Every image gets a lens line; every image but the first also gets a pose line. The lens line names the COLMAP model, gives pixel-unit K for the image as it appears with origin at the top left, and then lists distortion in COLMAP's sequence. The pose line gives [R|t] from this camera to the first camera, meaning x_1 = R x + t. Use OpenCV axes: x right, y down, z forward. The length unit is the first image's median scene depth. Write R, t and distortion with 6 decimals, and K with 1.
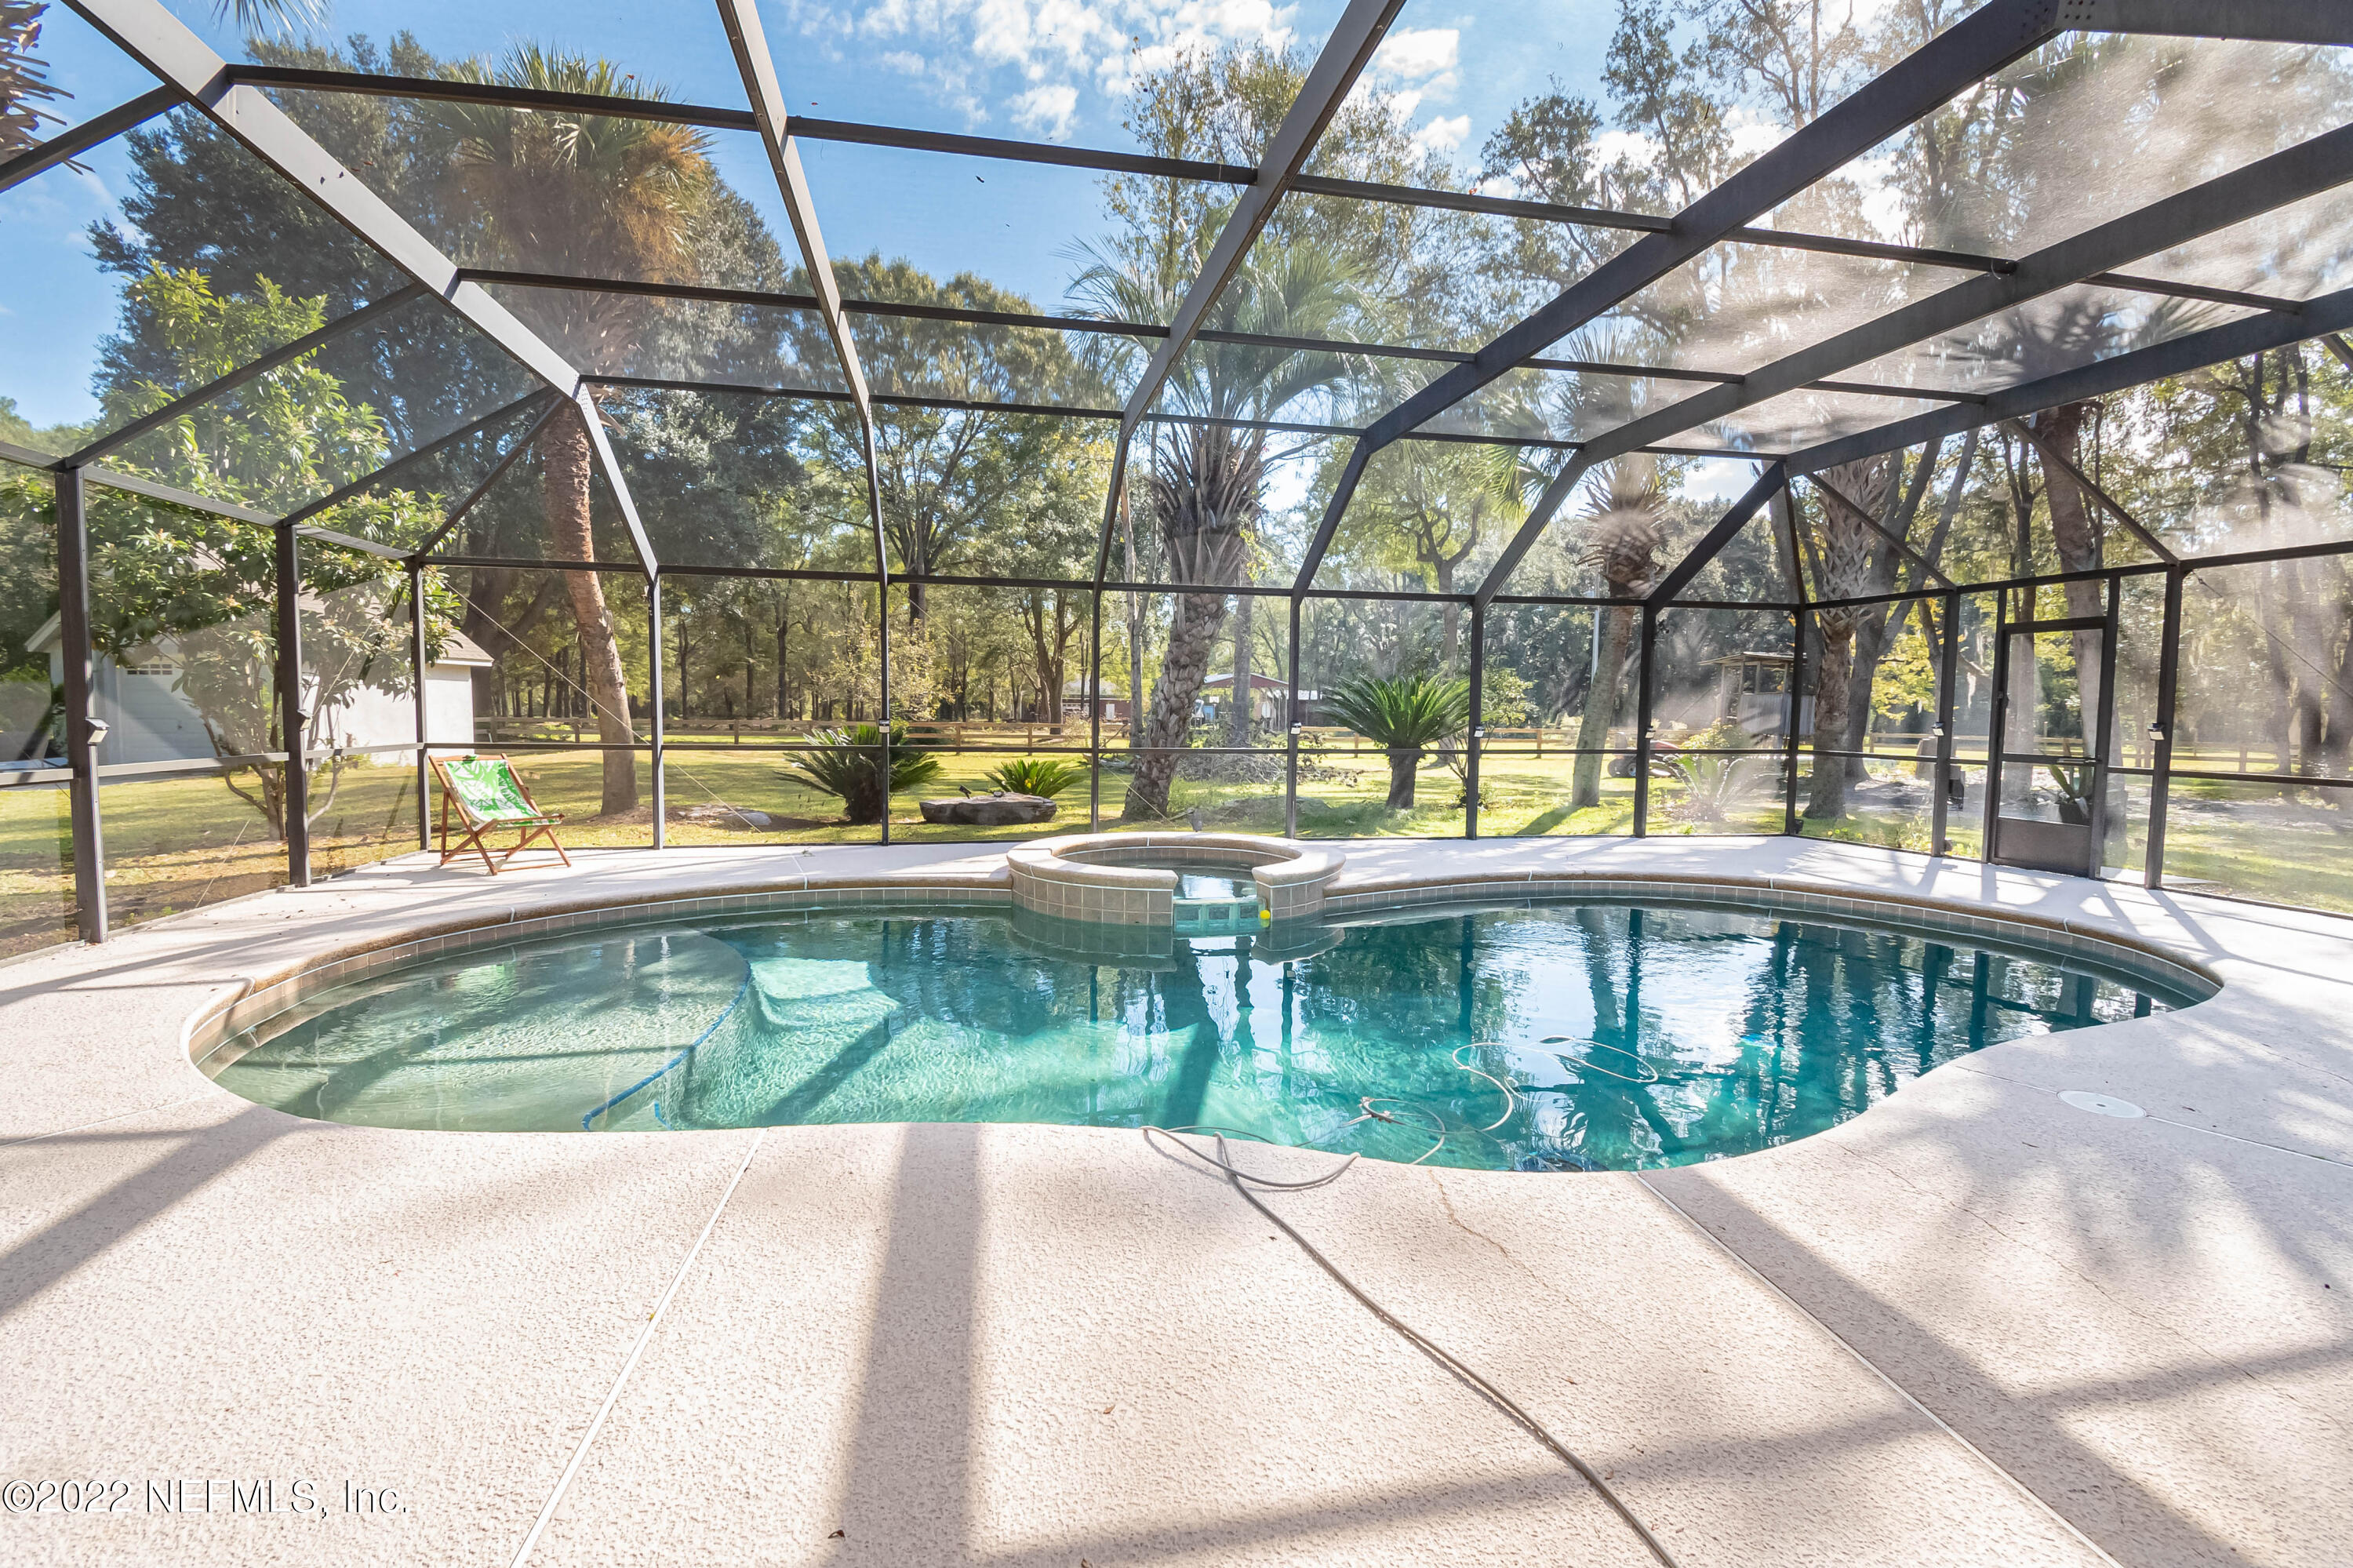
lens RADIAL K [[1042.7, 0, 1176.5], [0, 1042.7, 784.0], [0, 0, 1]] dist [0.011091, -0.020002]
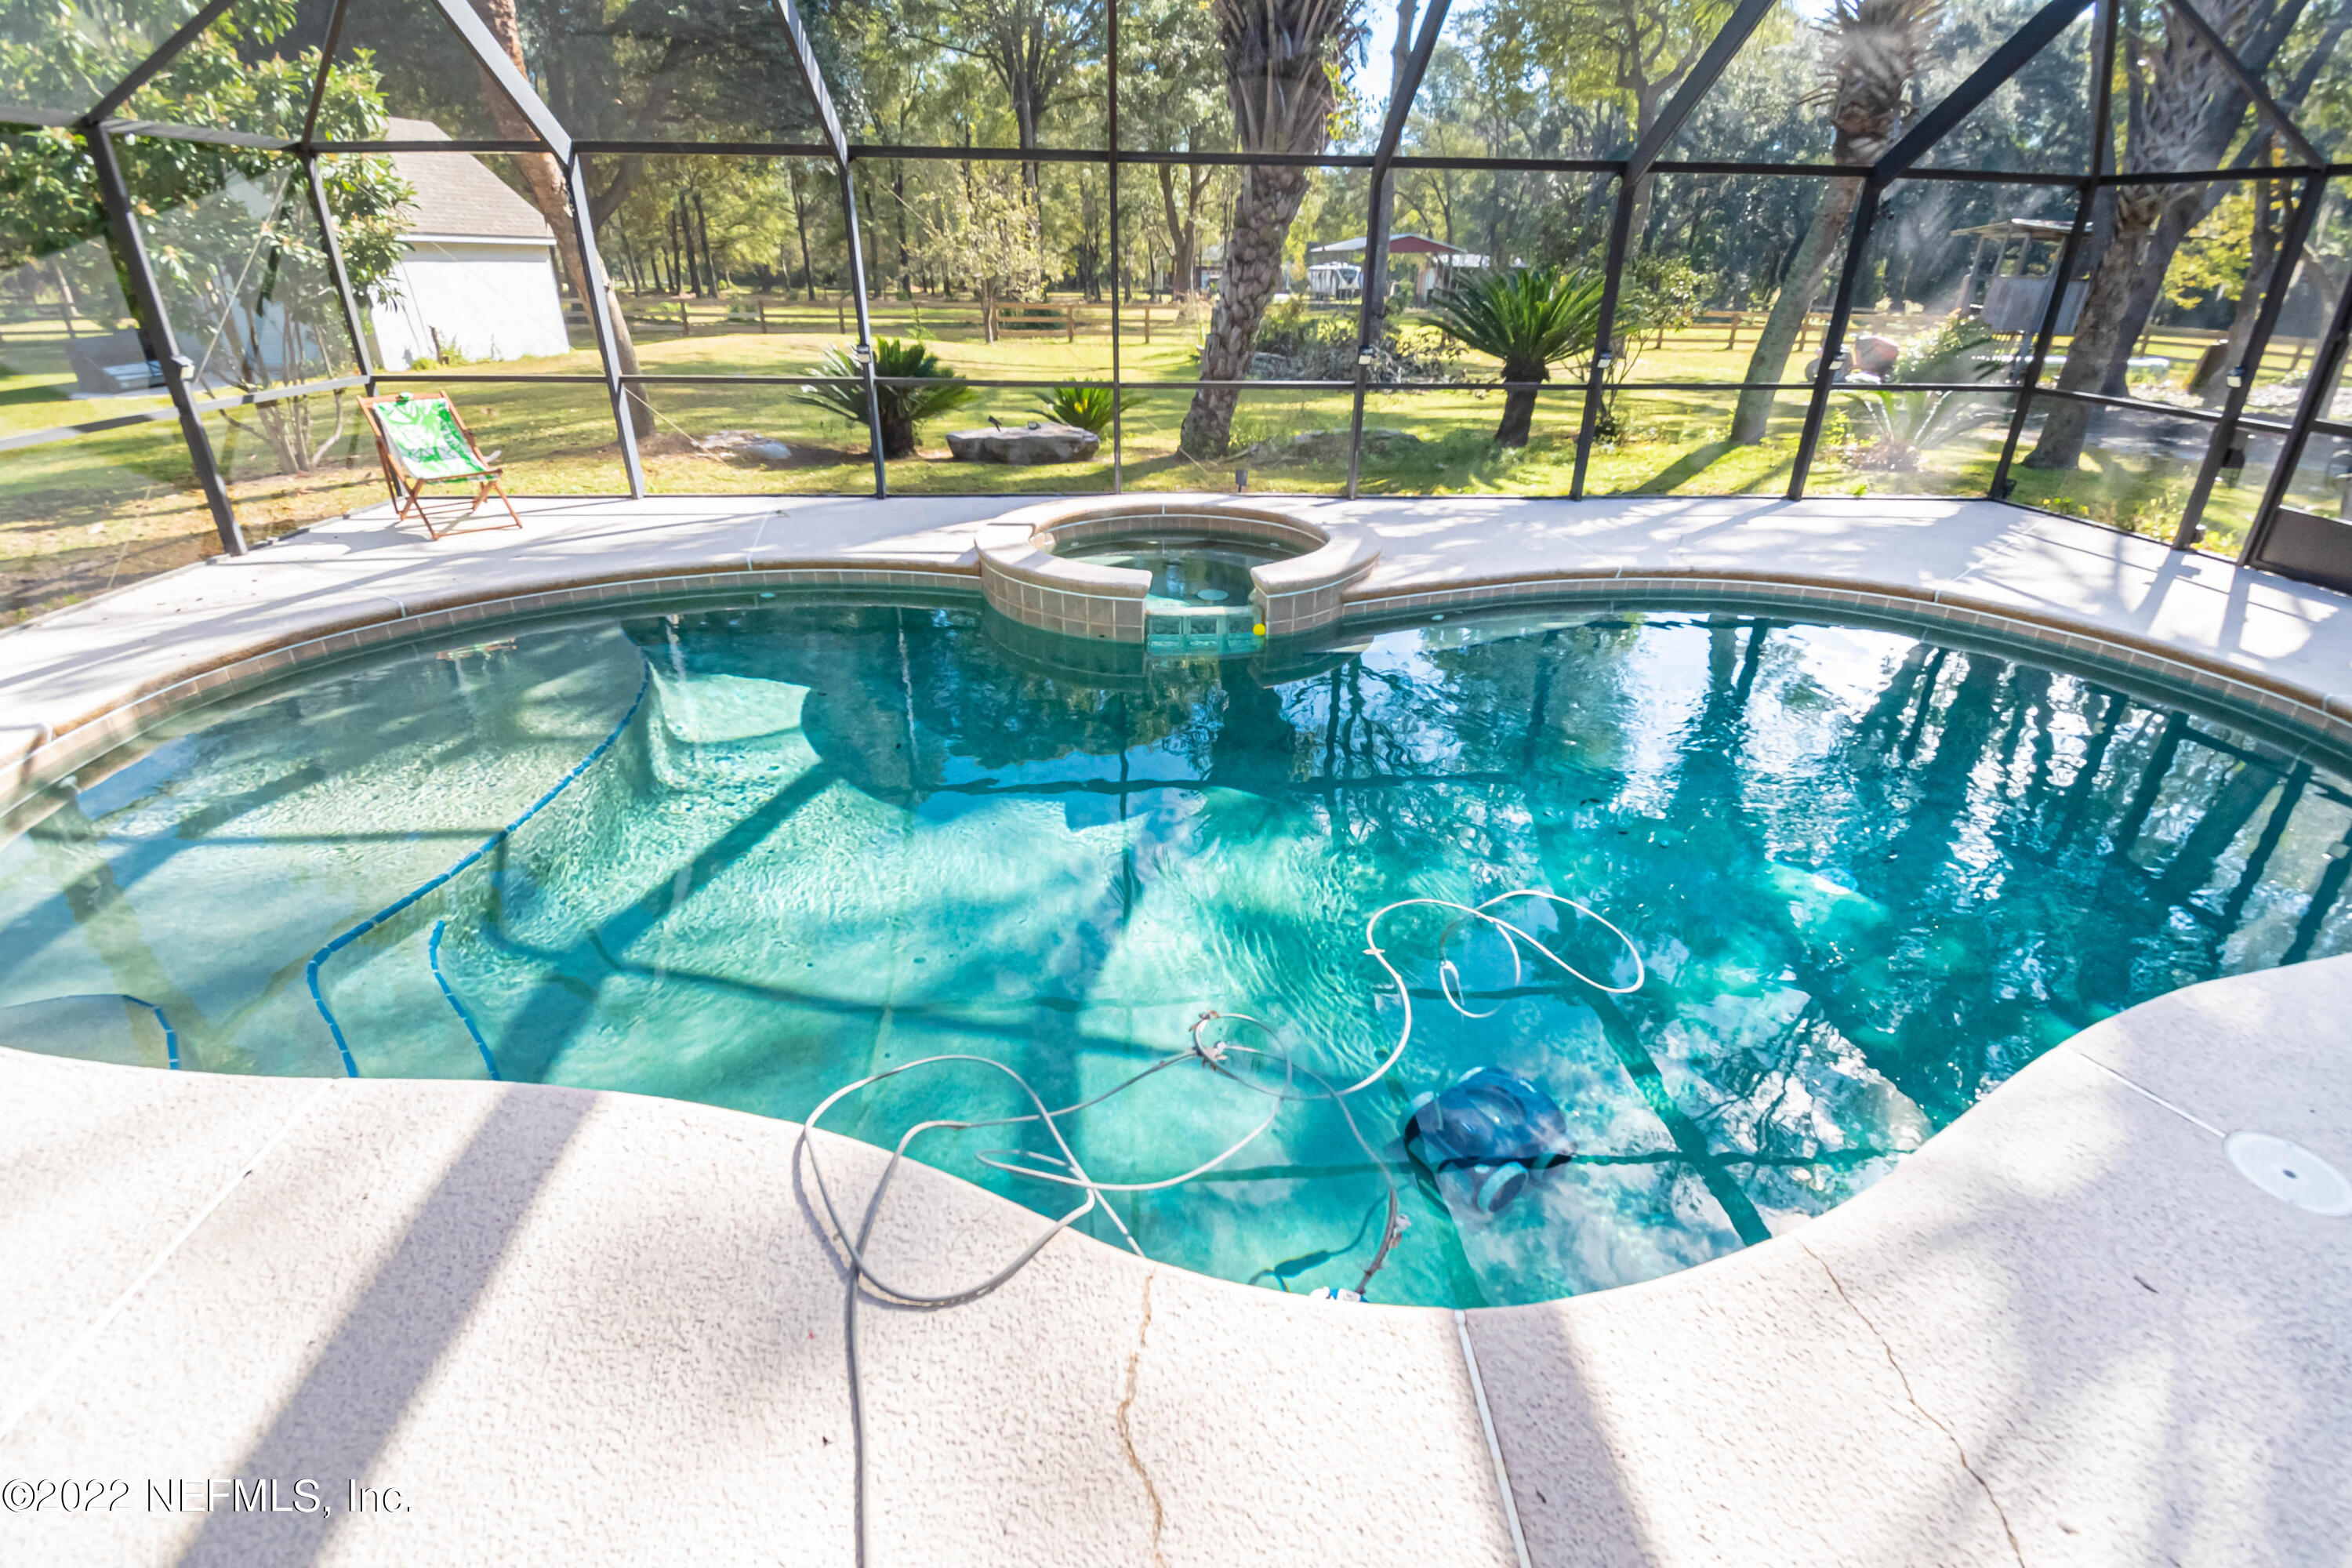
lens RADIAL K [[1042.2, 0, 1176.0], [0, 1042.2, 784.0], [0, 0, 1]] dist [0.011091, -0.020002]
pose [[0.992116, 0.052680, -0.113716, 0.070552], [-0.007187, 0.929785, 0.368034, -0.037645], [0.125119, -0.364315, 0.922833, 0.110039]]
